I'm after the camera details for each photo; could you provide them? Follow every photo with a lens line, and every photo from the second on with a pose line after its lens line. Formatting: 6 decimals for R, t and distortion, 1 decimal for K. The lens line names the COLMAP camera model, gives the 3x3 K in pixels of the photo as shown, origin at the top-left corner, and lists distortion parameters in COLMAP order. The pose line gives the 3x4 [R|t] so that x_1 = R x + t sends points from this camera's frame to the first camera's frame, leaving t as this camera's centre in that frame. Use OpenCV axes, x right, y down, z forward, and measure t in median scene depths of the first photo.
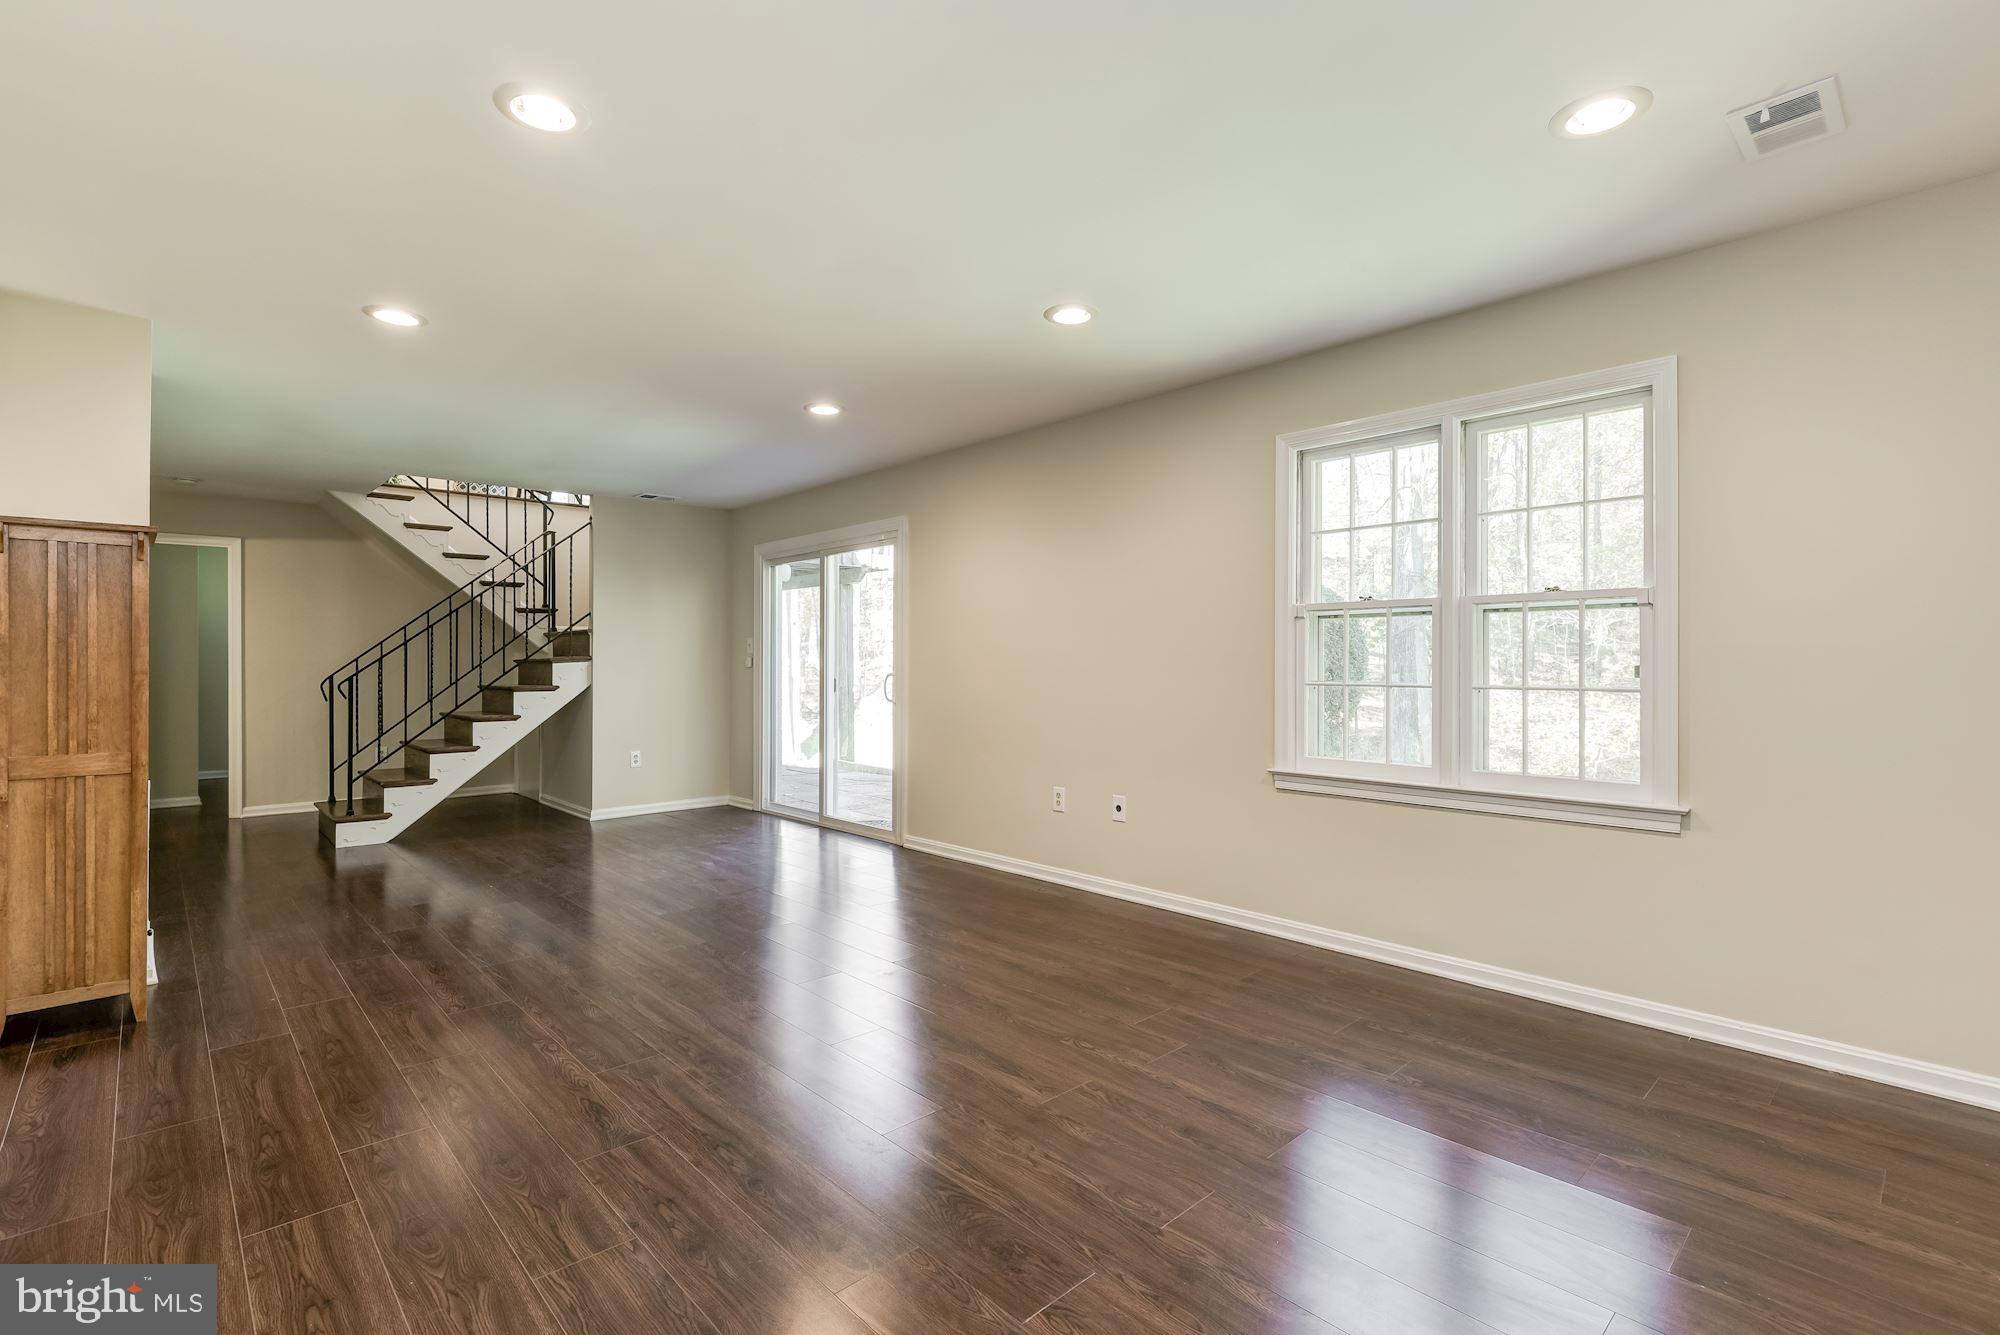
lens RADIAL K [[933.6, 0, 969.3], [0, 933.6, 667.2], [0, 0, 1]] dist [-0.001472, -0.000841]
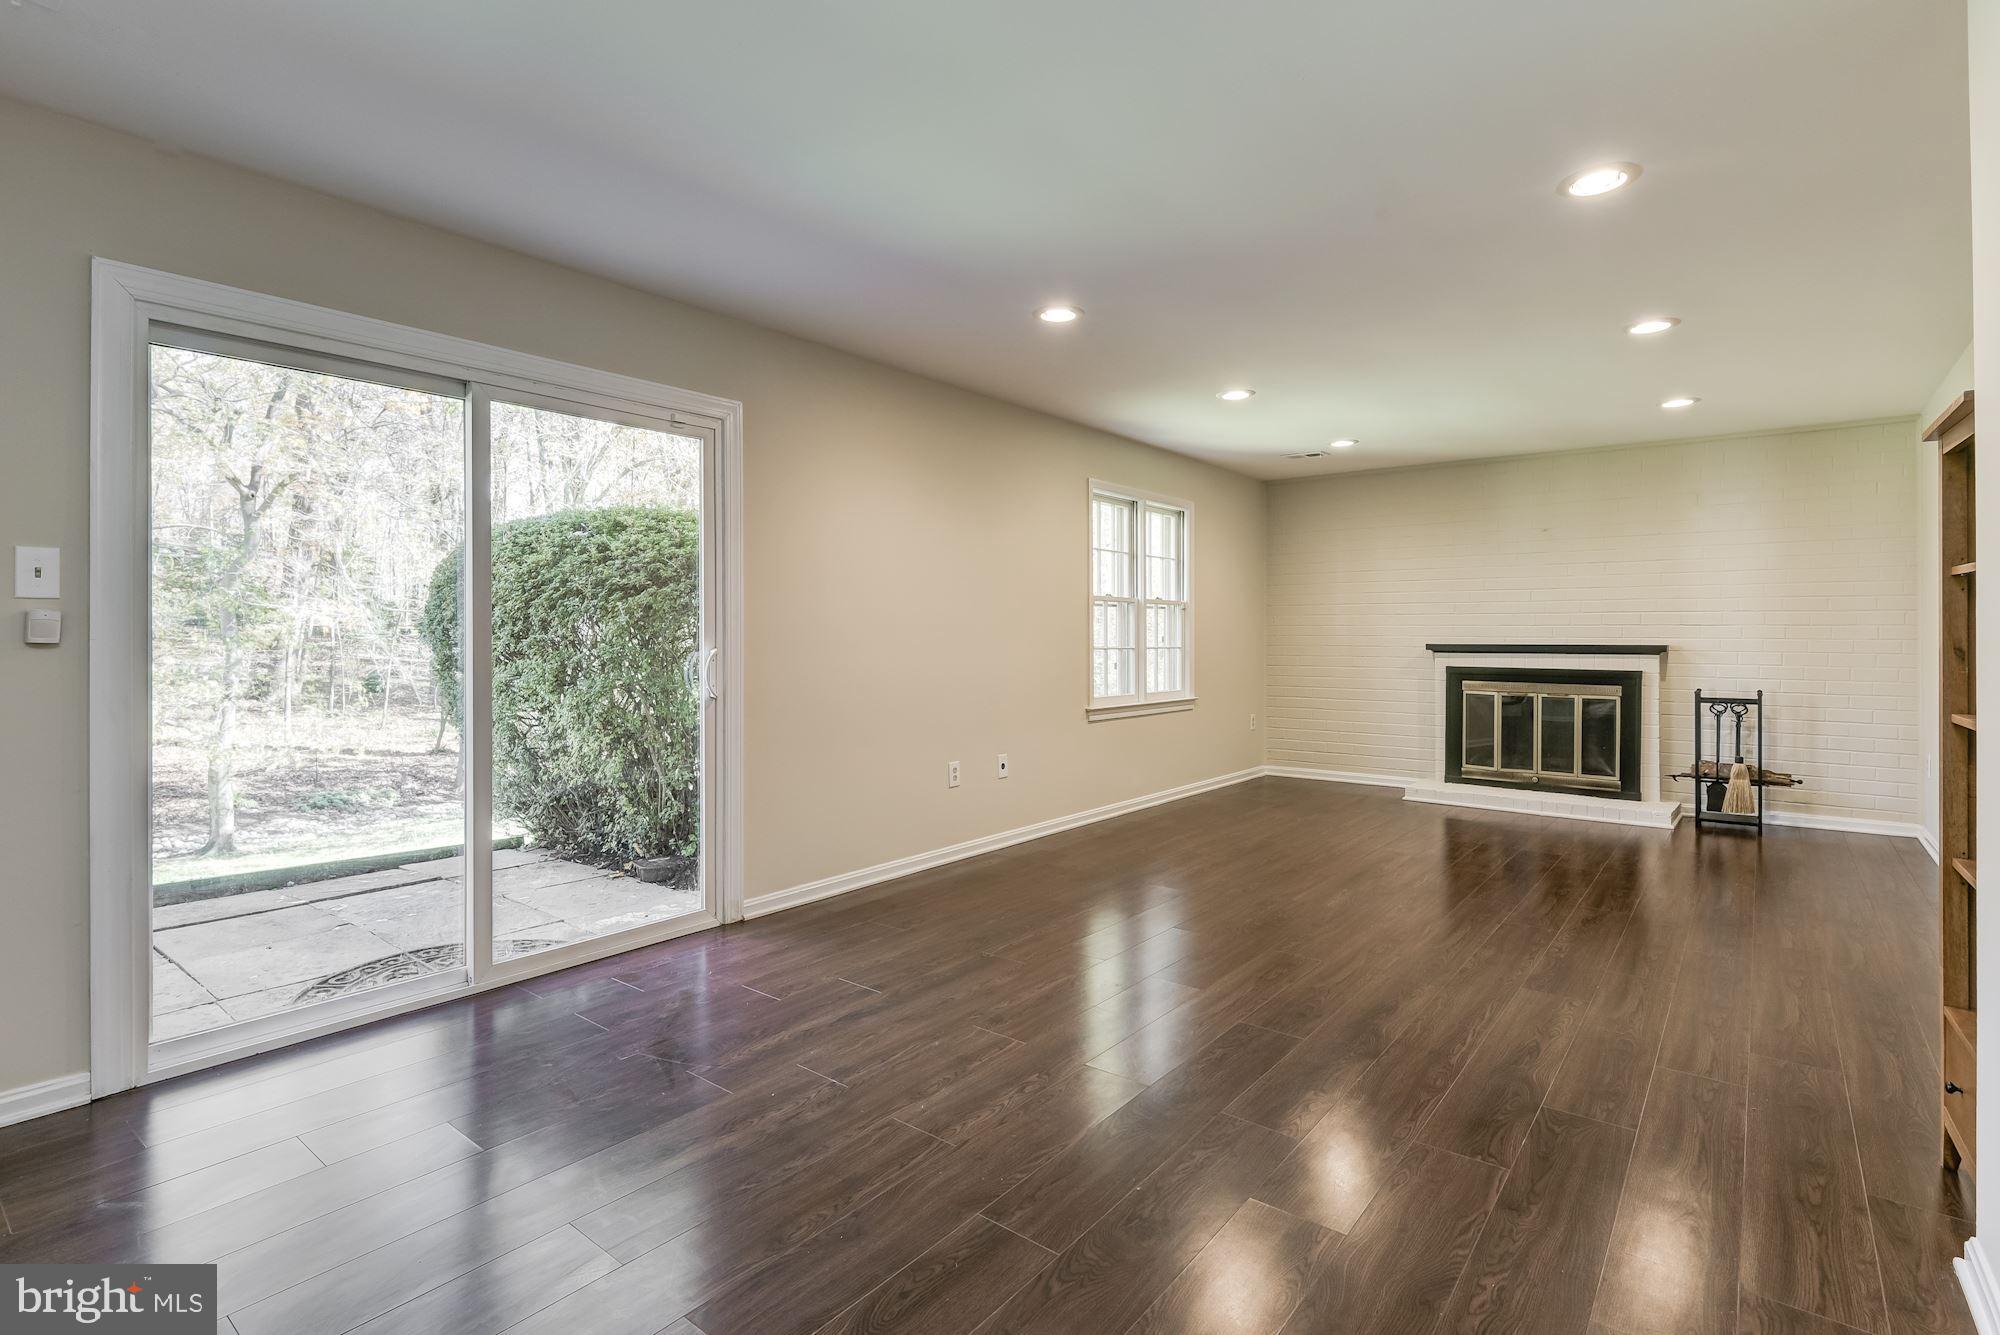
lens RADIAL K [[933.6, 0, 969.3], [0, 933.6, 667.2], [0, 0, 1]] dist [-0.001472, -0.000841]
pose [[-0.146485, -0.041357, 0.988348, -1.219801], [-0.003233, 0.999140, 0.041330, -0.016807], [-0.989208, 0.002859, -0.146493, 1.574650]]
